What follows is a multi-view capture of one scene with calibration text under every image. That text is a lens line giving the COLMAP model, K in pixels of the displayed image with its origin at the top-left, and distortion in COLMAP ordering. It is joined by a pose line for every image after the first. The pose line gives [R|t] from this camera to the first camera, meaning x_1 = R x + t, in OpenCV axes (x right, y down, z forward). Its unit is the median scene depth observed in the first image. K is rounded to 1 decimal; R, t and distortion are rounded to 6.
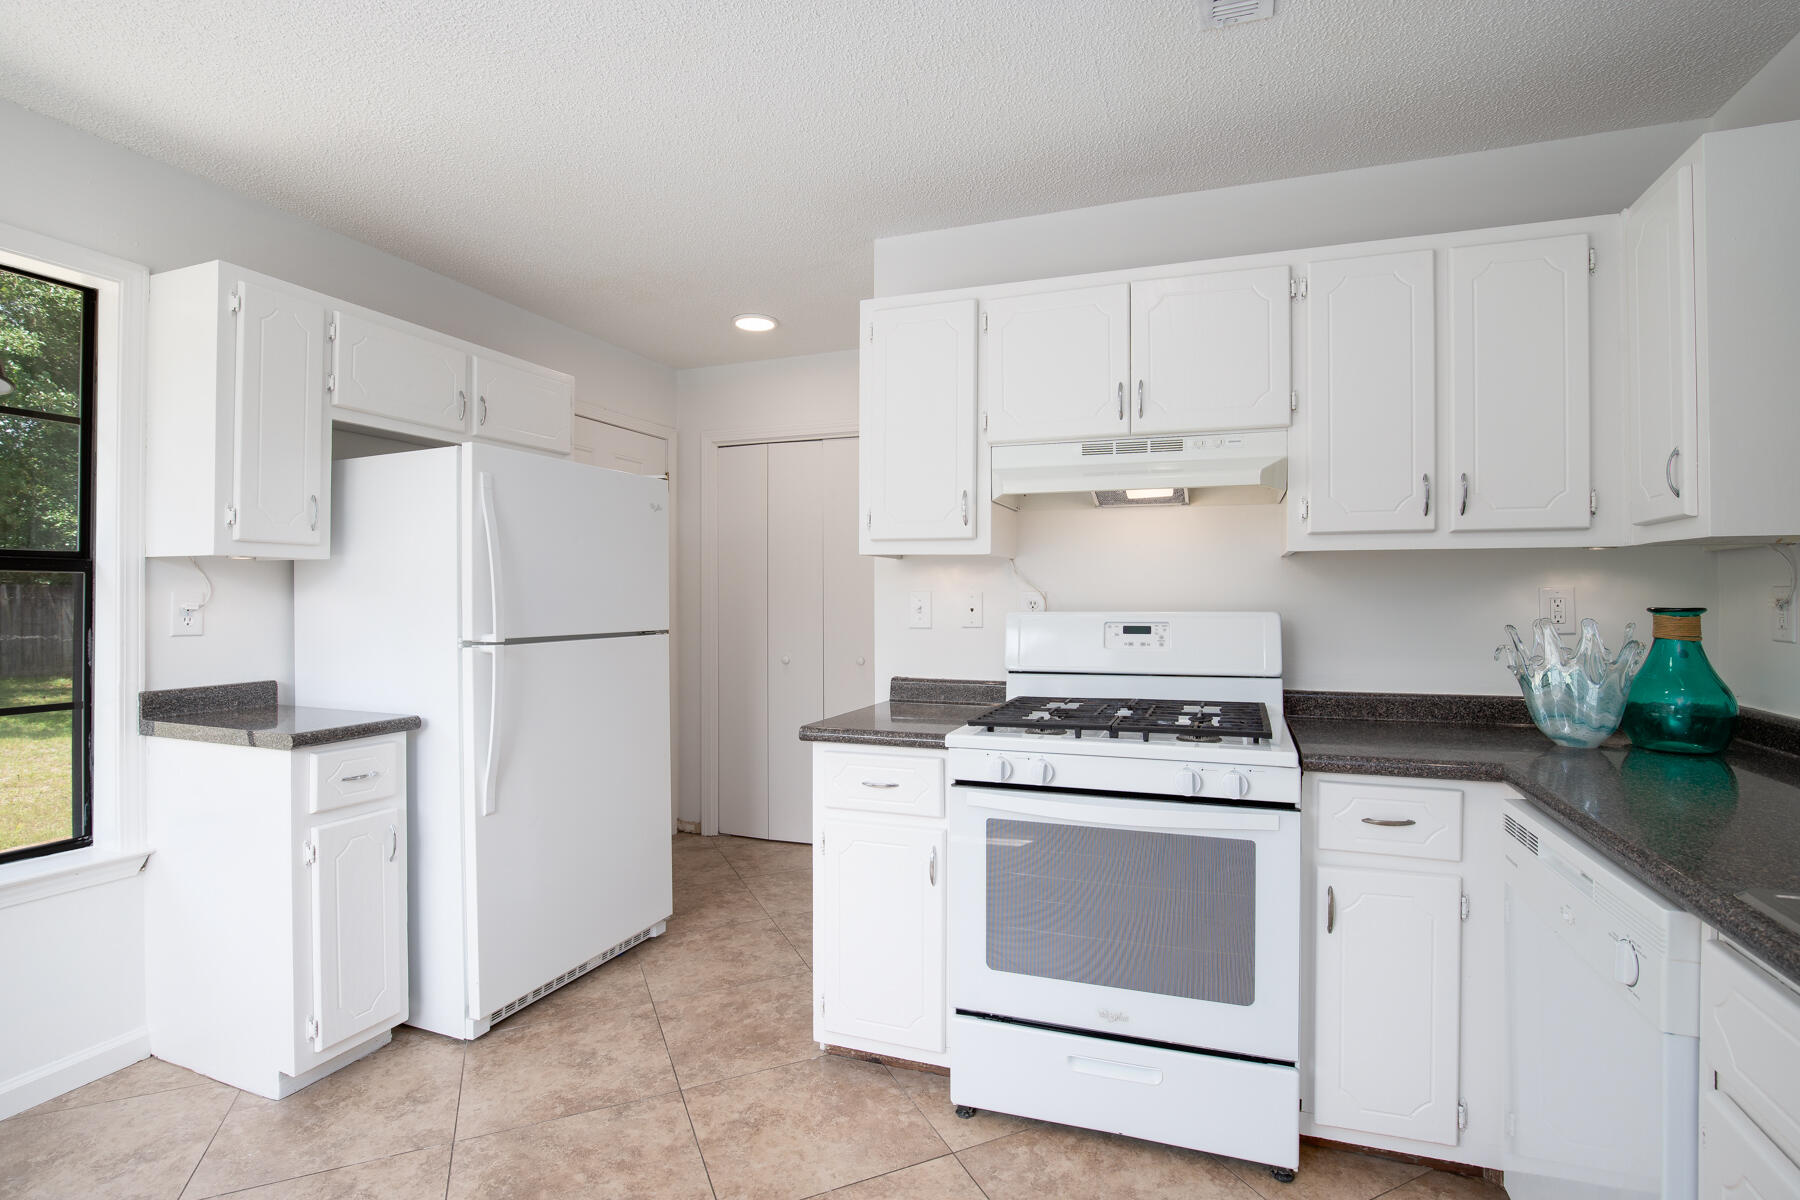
lens RADIAL K [[835.1, 0, 921.6], [0, 835.1, 593.7], [0, 0, 1]] dist [-0.026848, 0.003826]
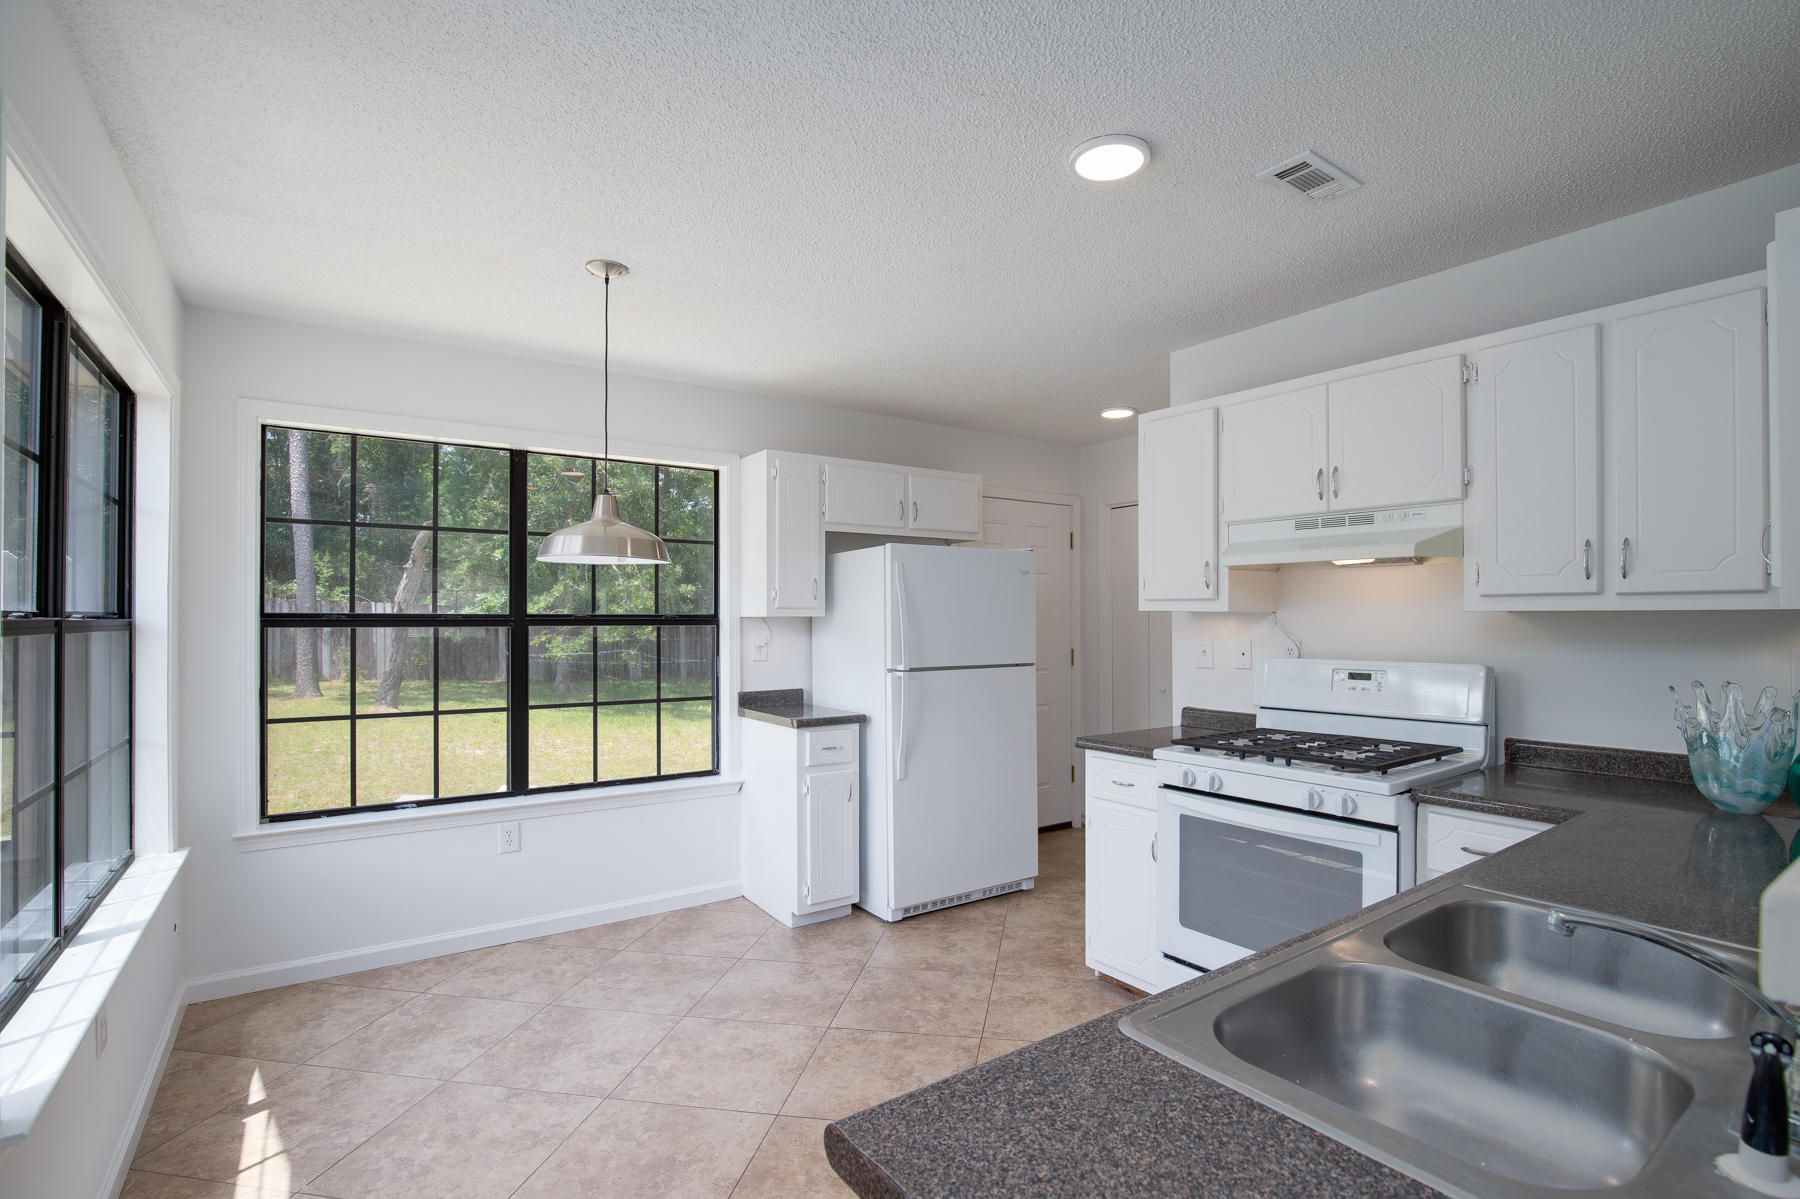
lens RADIAL K [[835.1, 0, 925.3], [0, 835.1, 624.8], [0, 0, 1]] dist [-0.026848, 0.003826]
pose [[0.826828, 0.000734, -0.562454, 0.421676], [0.004118, 0.999964, 0.007358, -0.039989], [0.562440, -0.008400, 0.826796, -0.288759]]
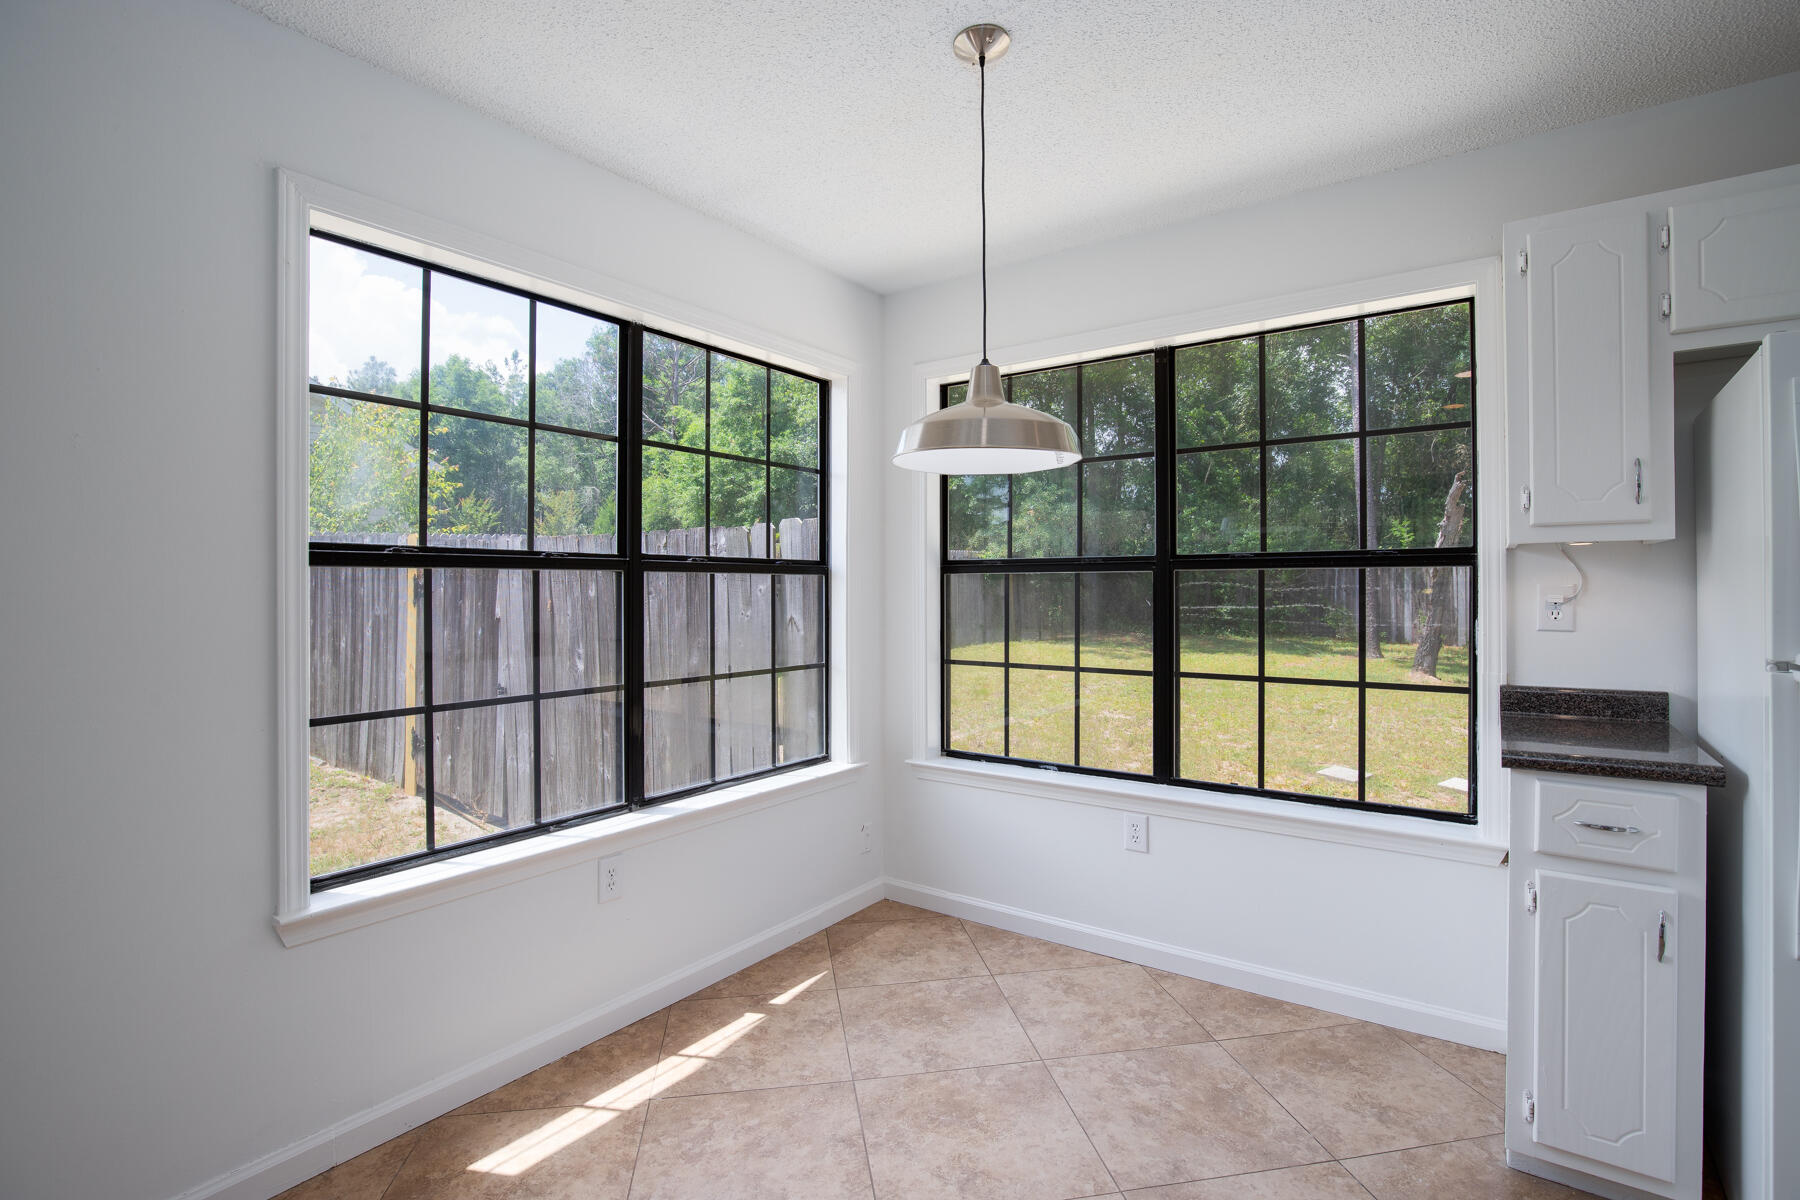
lens RADIAL K [[835.1, 0, 907.0], [0, 835.1, 591.7], [0, 0, 1]] dist [-0.026848, 0.003826]
pose [[-0.249998, 0.000063, -0.968246, 0.198552], [0.005453, 0.999984, -0.001343, 0.004924], [0.968231, -0.005615, -0.249994, 0.556800]]
